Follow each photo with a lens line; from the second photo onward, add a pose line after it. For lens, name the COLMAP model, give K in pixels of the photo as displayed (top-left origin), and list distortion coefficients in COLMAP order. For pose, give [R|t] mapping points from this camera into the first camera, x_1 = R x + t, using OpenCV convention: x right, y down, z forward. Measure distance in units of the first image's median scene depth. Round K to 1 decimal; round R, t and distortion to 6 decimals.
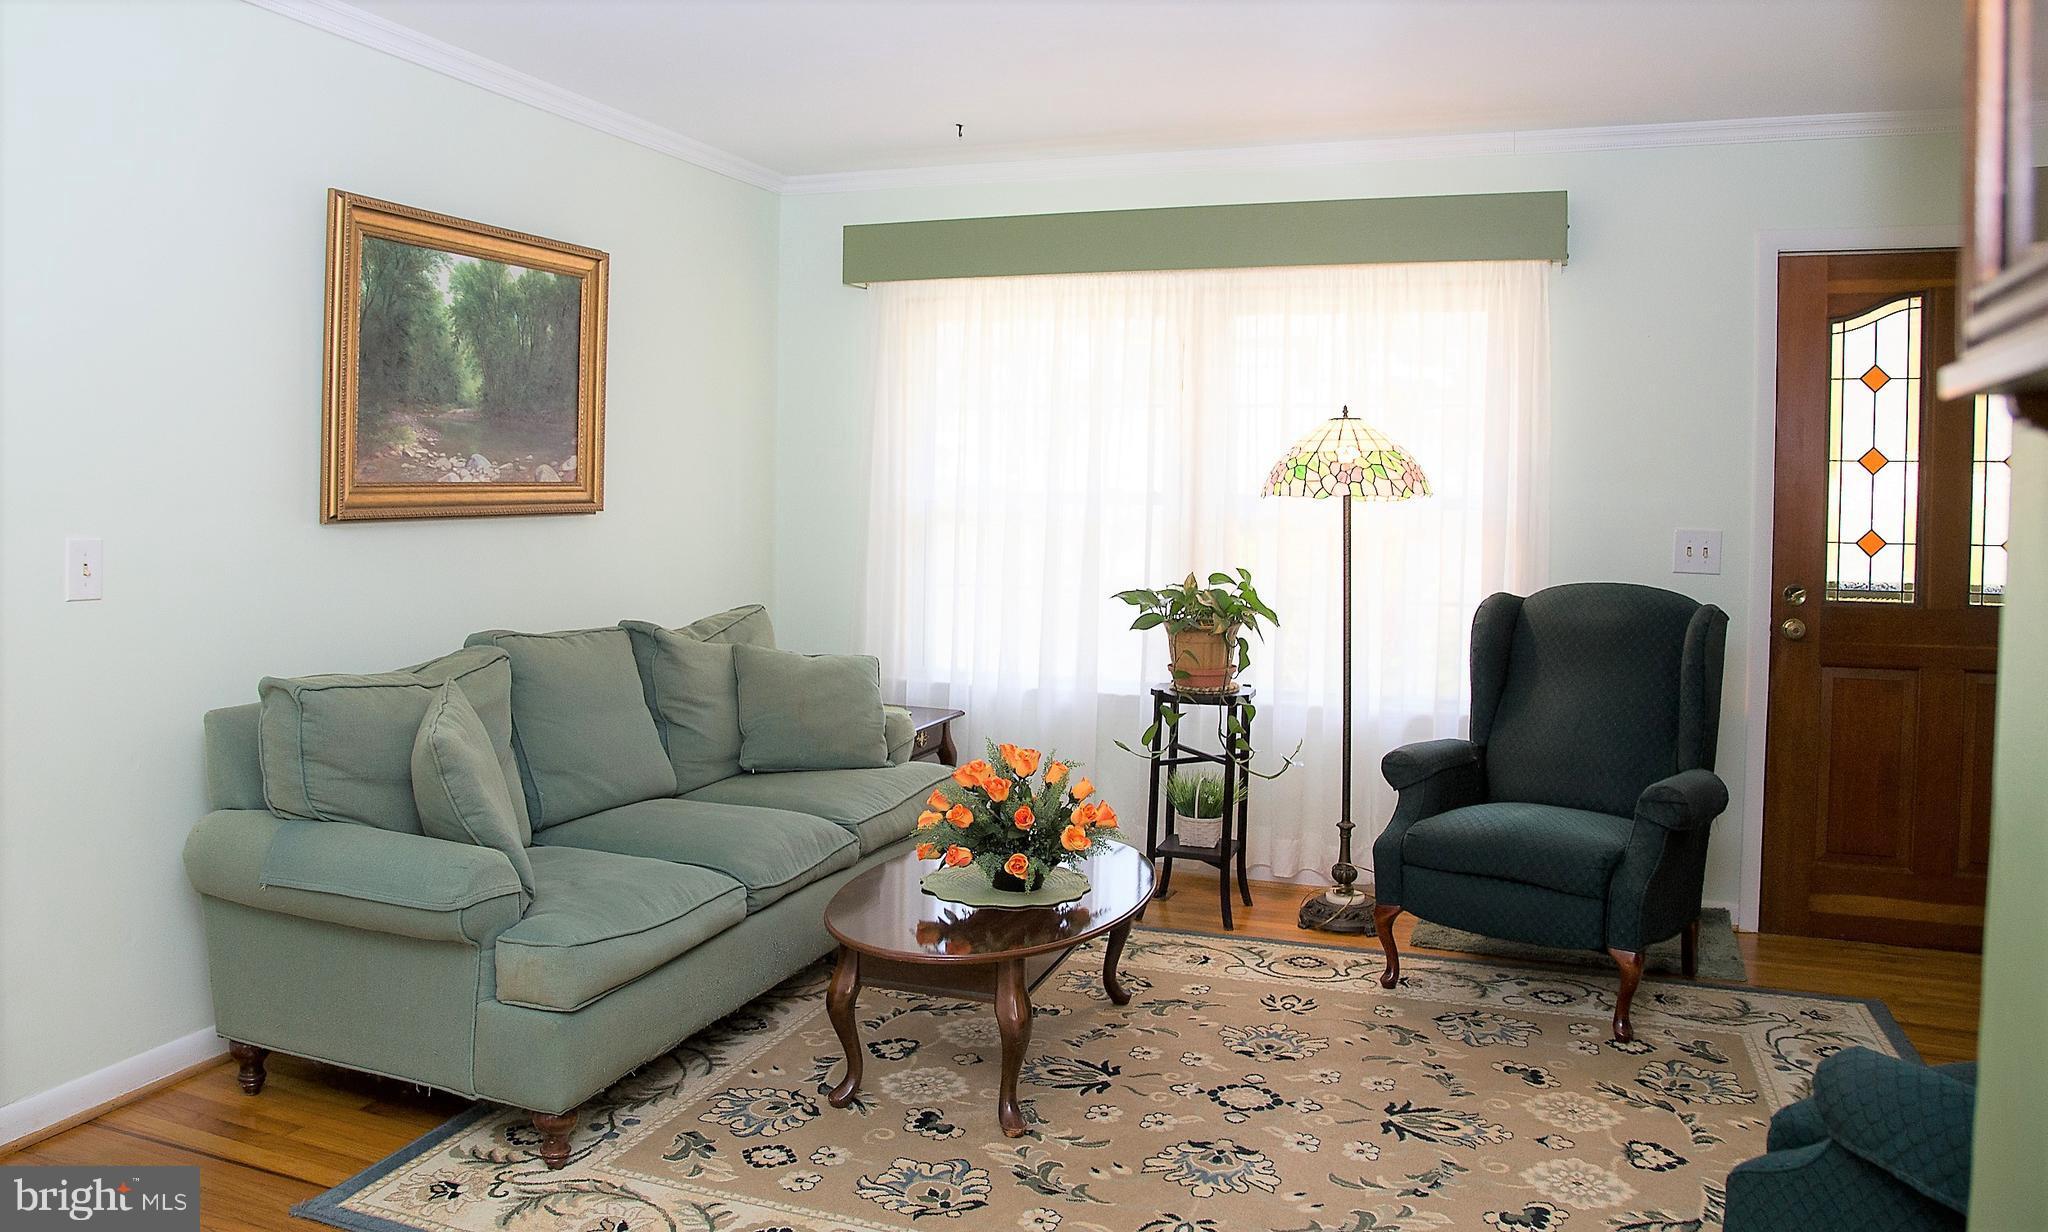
lens RADIAL K [[1515.7, 0, 936.3], [0, 1515.7, 539.9], [0, 0, 1]] dist [-0.089484, 0.006344]
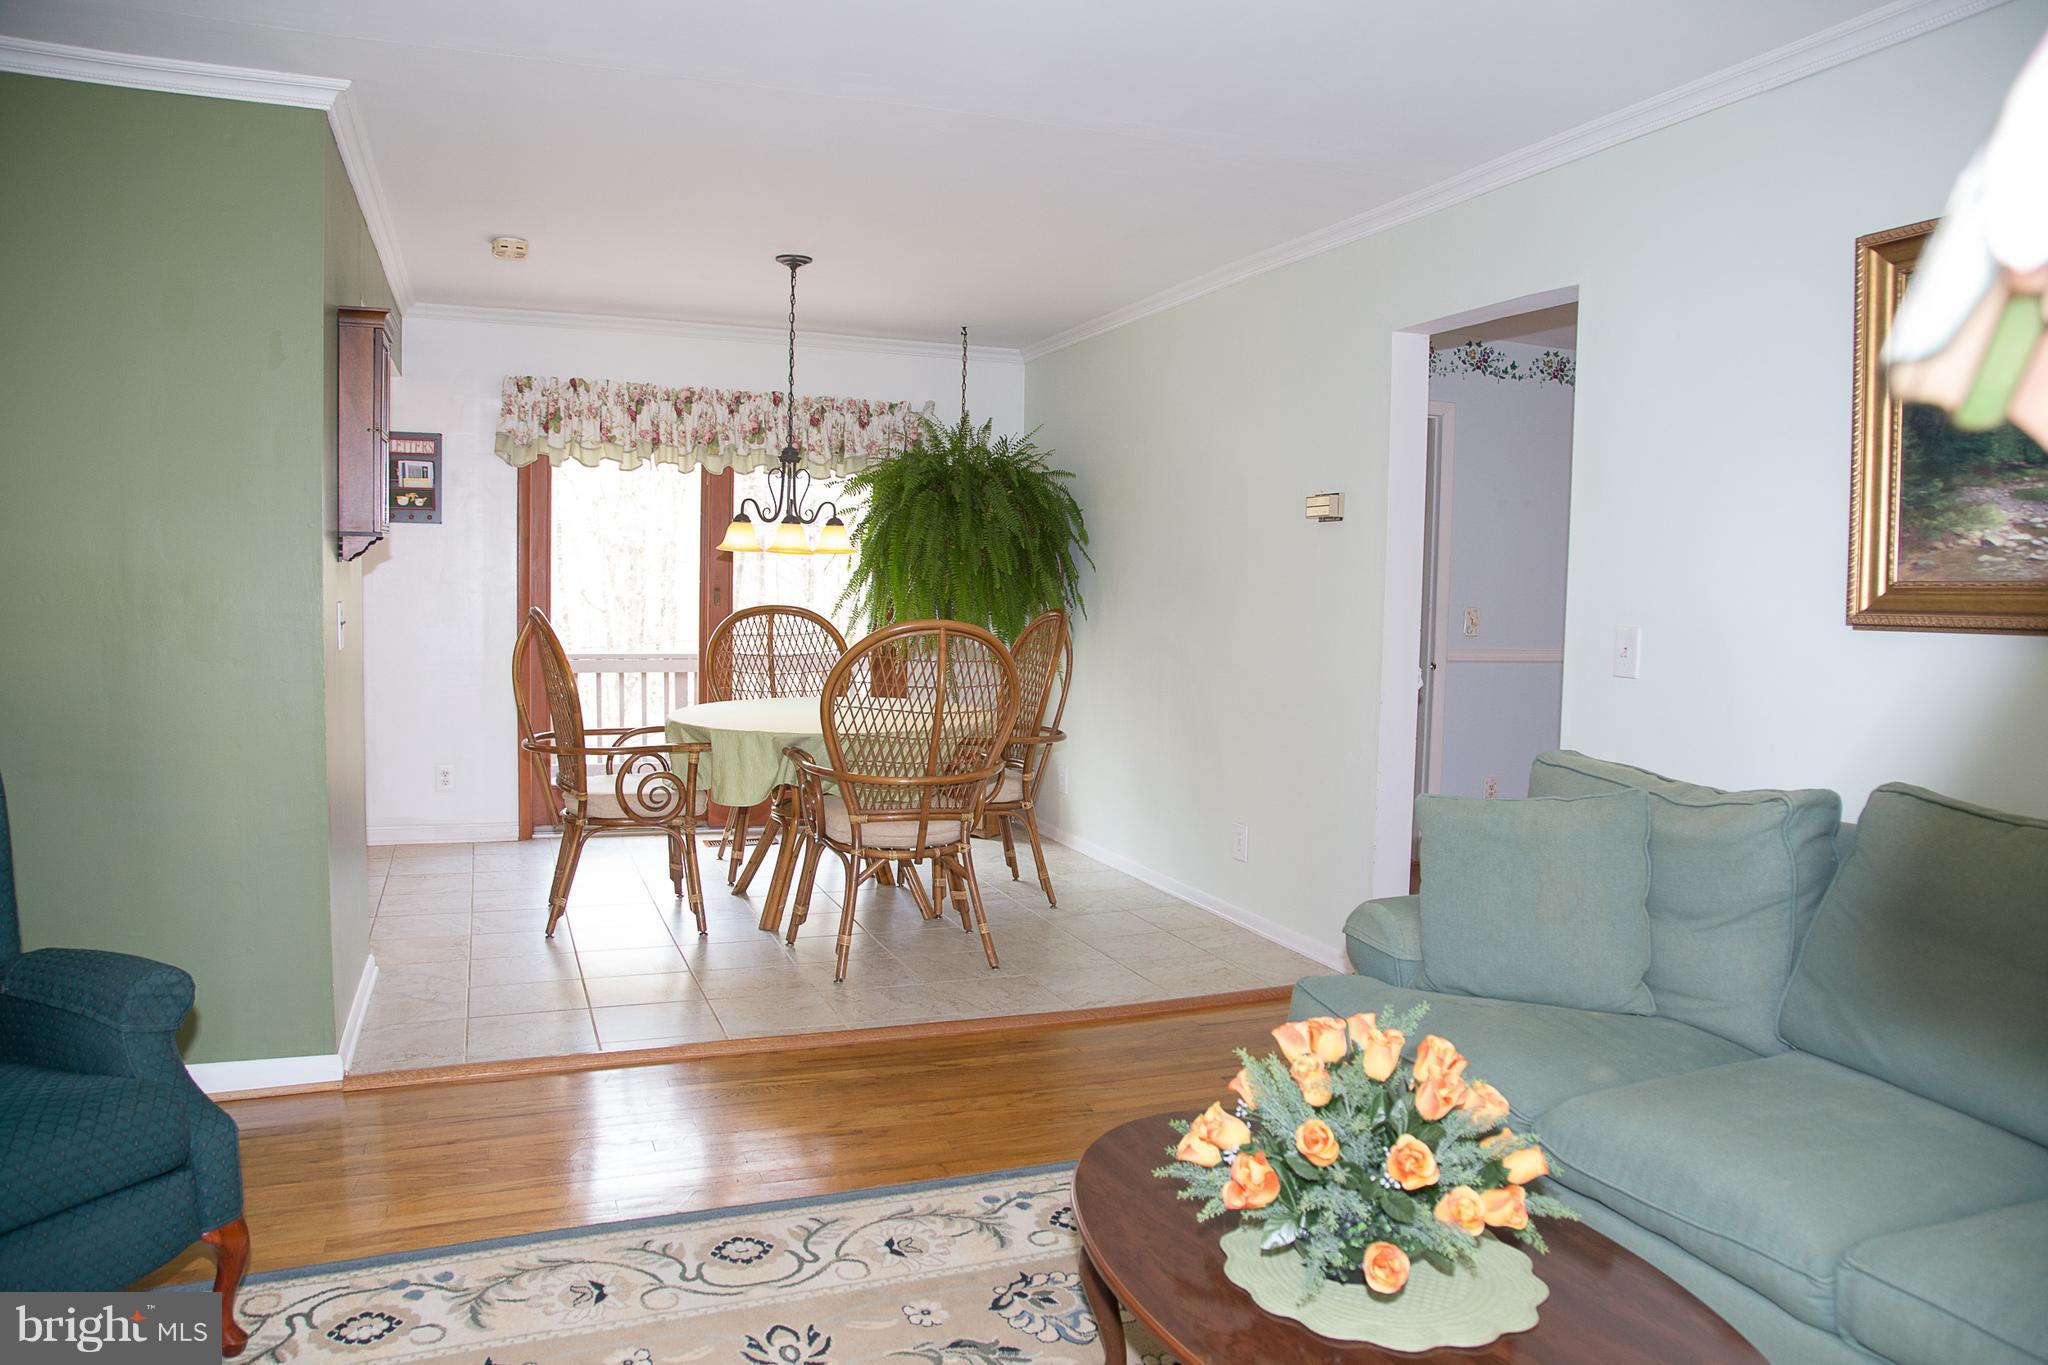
lens RADIAL K [[1404.2, 0, 1017.7], [0, 1404.2, 682.9], [0, 0, 1]] dist [-0.117419, 0.059795]
pose [[-0.731557, 0.020347, -0.681477, 0.418014], [-0.053546, 0.994752, 0.087182, -0.019844], [0.679674, 0.100269, -0.726629, 1.102669]]
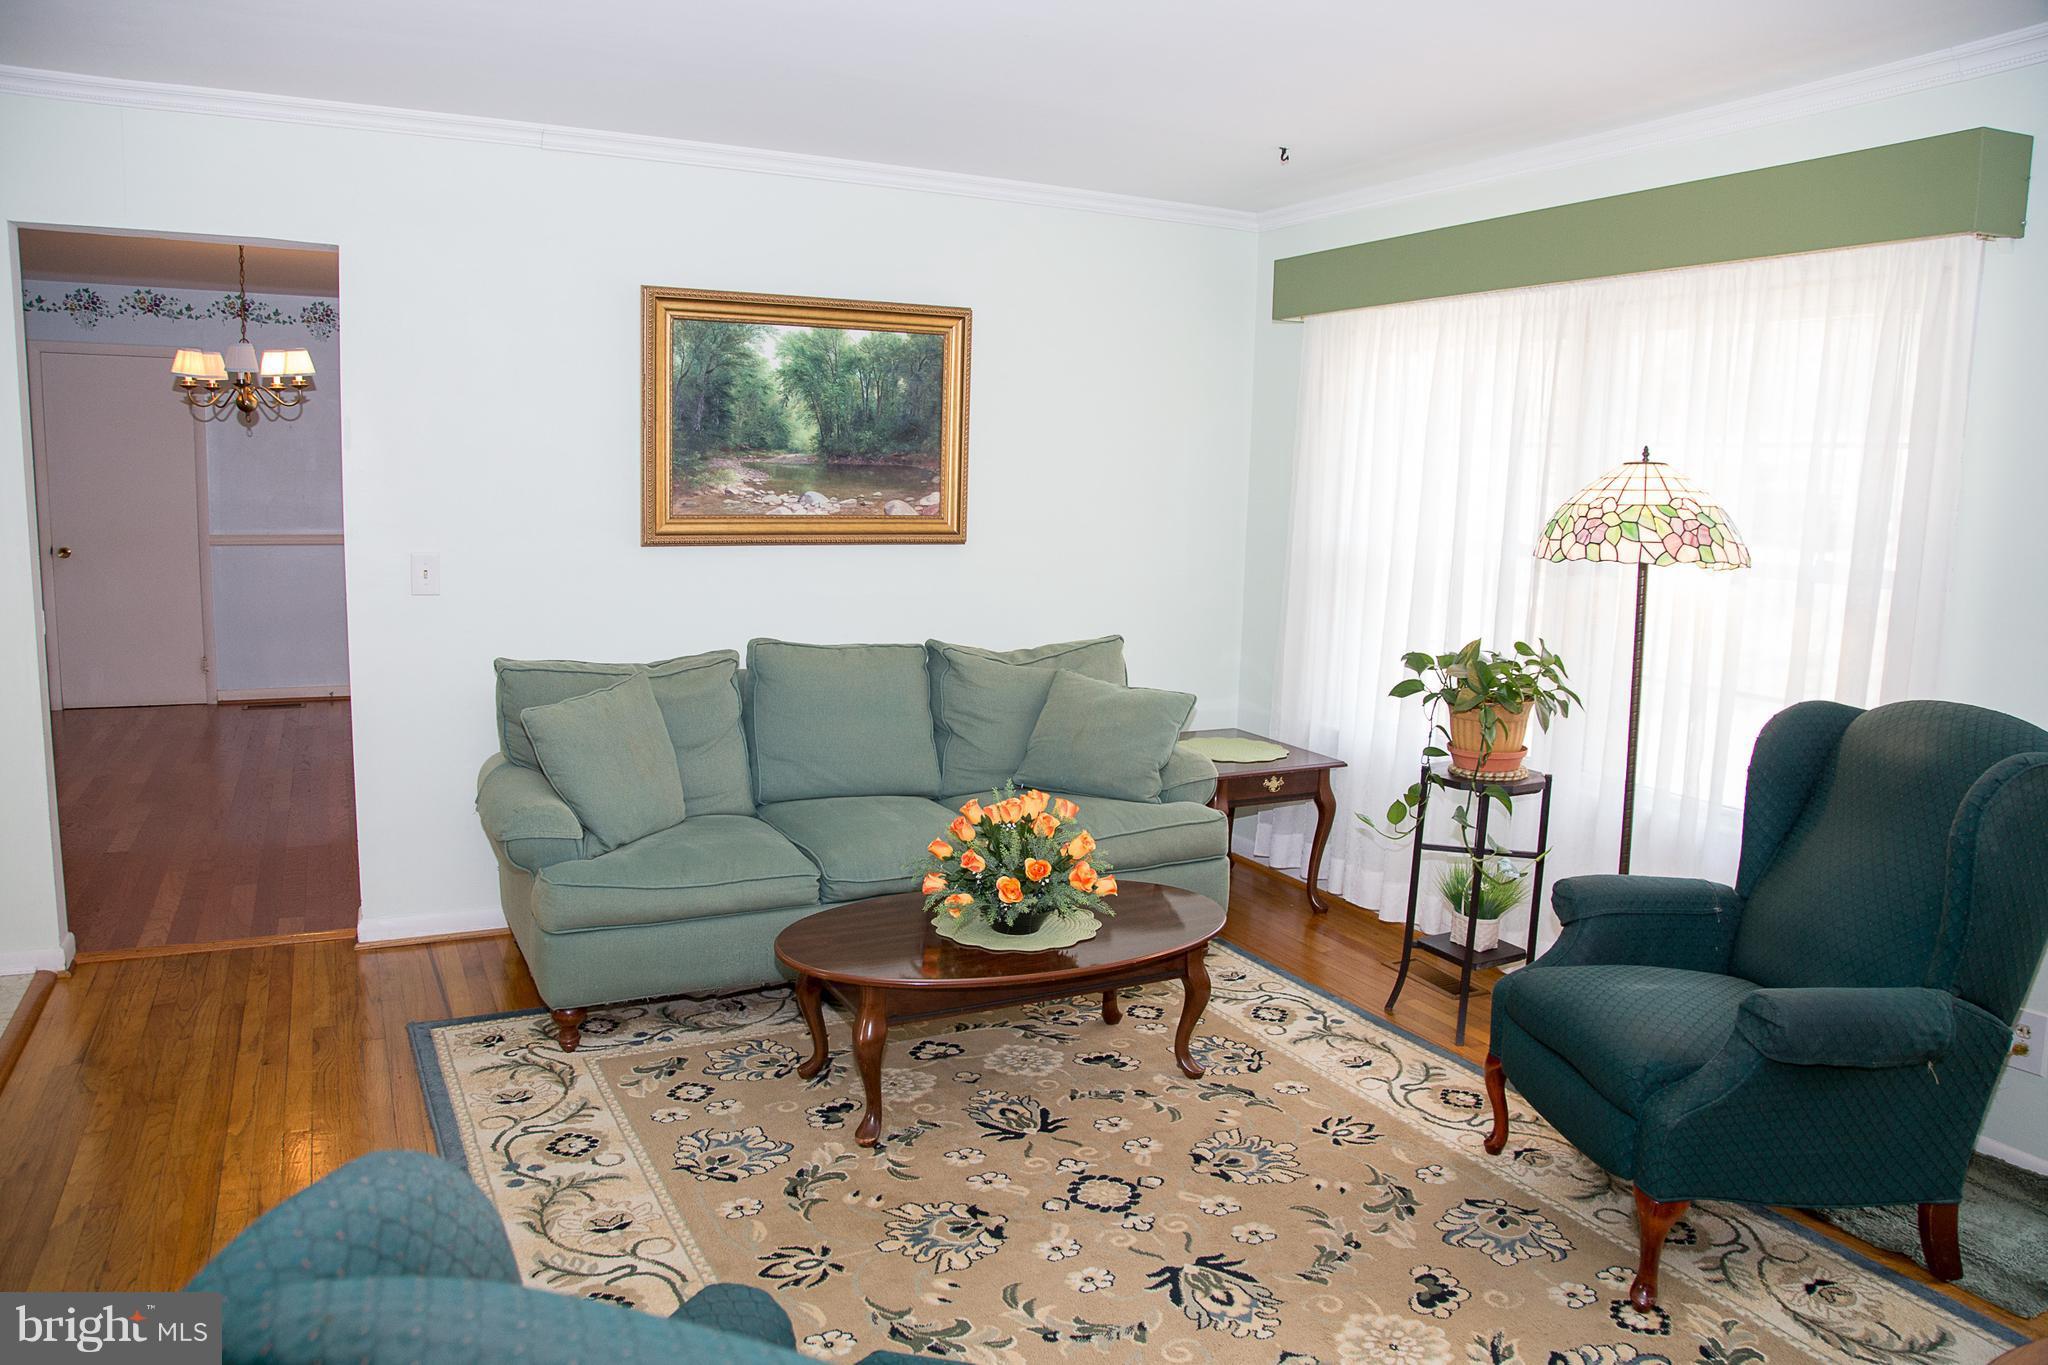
lens RADIAL K [[1404.2, 0, 1017.7], [0, 1404.2, 682.9], [0, 0, 1]] dist [-0.117419, 0.059795]
pose [[0.754322, 0.102271, -0.648490, 0.569092], [-0.041498, 0.993244, 0.108371, -0.033376], [0.655192, -0.054836, 0.753470, 0.258710]]
